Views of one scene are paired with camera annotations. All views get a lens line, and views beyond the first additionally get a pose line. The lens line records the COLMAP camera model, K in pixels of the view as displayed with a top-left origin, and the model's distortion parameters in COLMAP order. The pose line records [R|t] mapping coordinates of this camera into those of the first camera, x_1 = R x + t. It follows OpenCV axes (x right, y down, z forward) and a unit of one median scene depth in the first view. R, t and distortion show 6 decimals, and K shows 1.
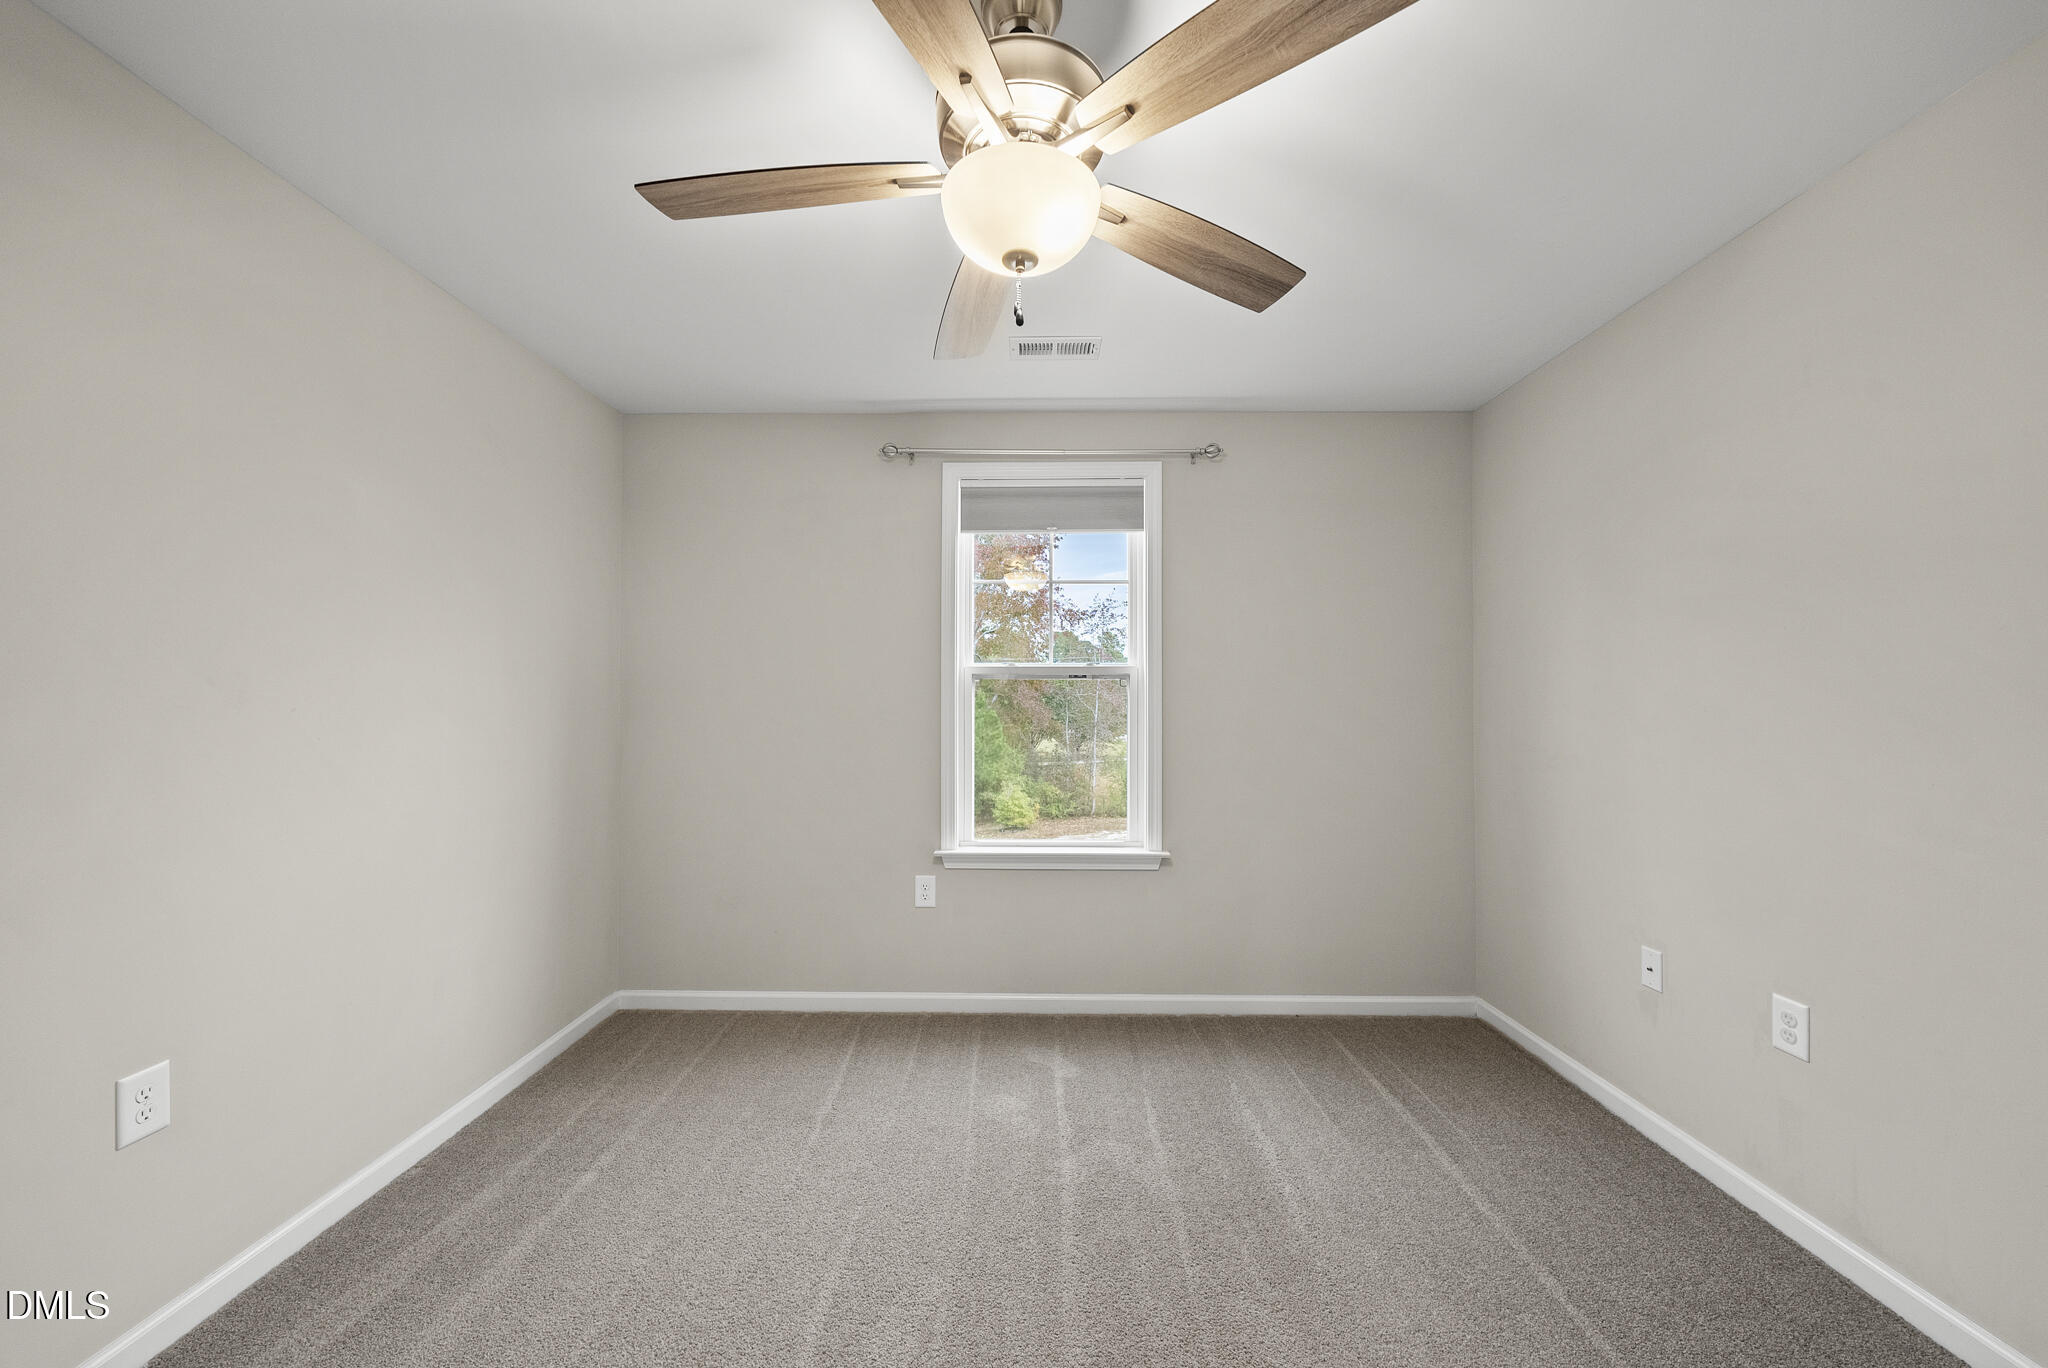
lens RADIAL K [[759.3, 0, 1018.6], [0, 759.3, 693.9], [0, 0, 1]] dist [-0.000878, 0.000089]
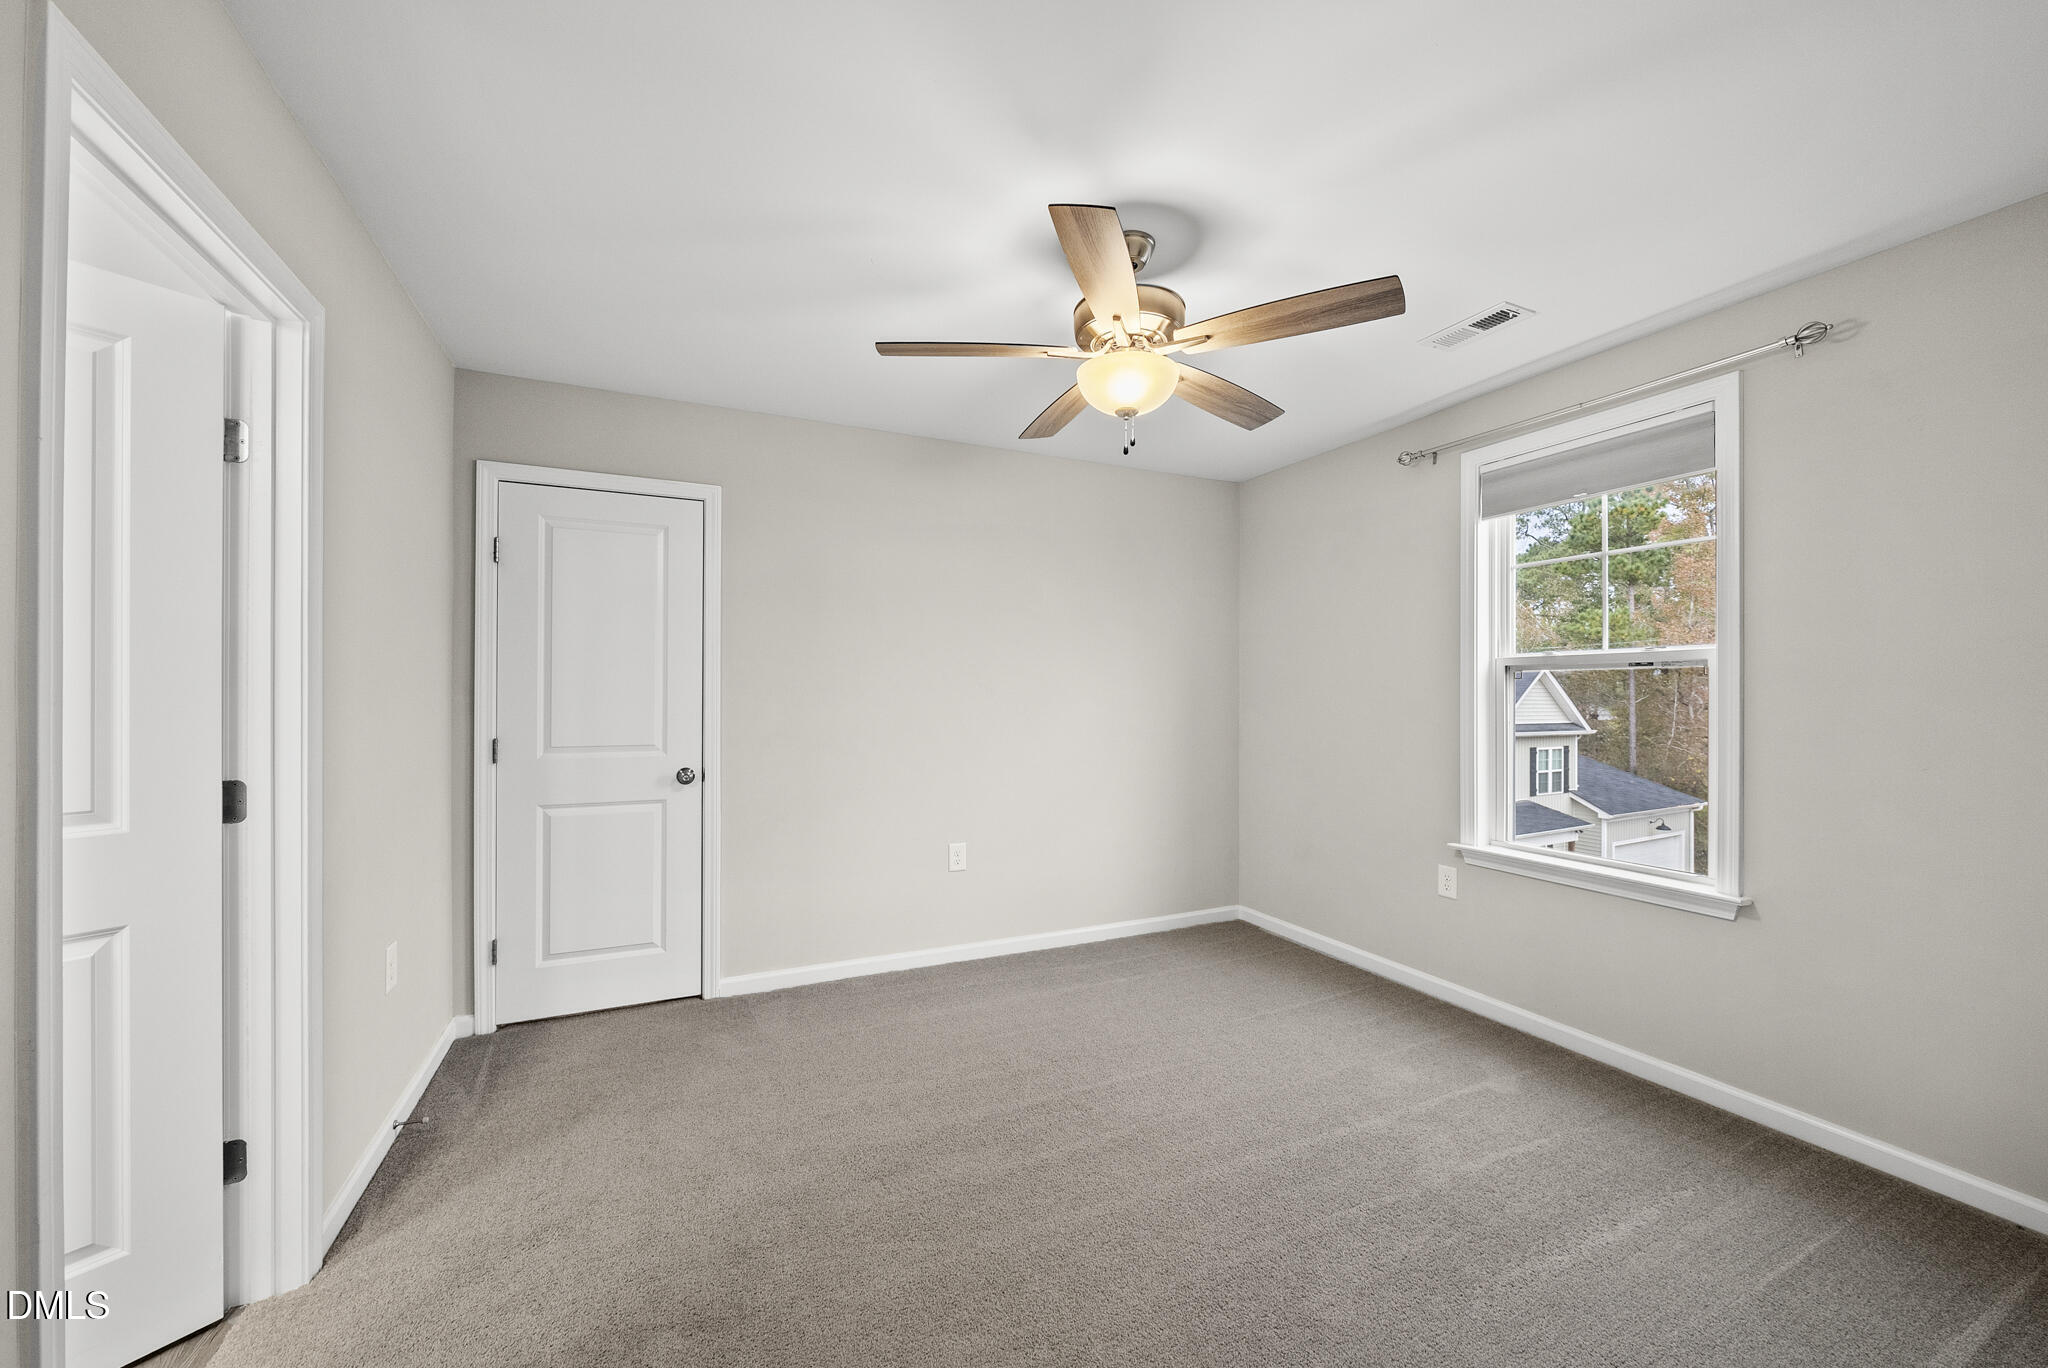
lens RADIAL K [[759.3, 0, 1018.6], [0, 759.3, 693.9], [0, 0, 1]] dist [-0.000878, 0.000089]
pose [[0.441502, 0.000728, -0.897260, 0.543070], [0.010744, 0.999924, 0.006098, -0.003652], [0.897196, -0.012333, 0.441461, 0.042220]]
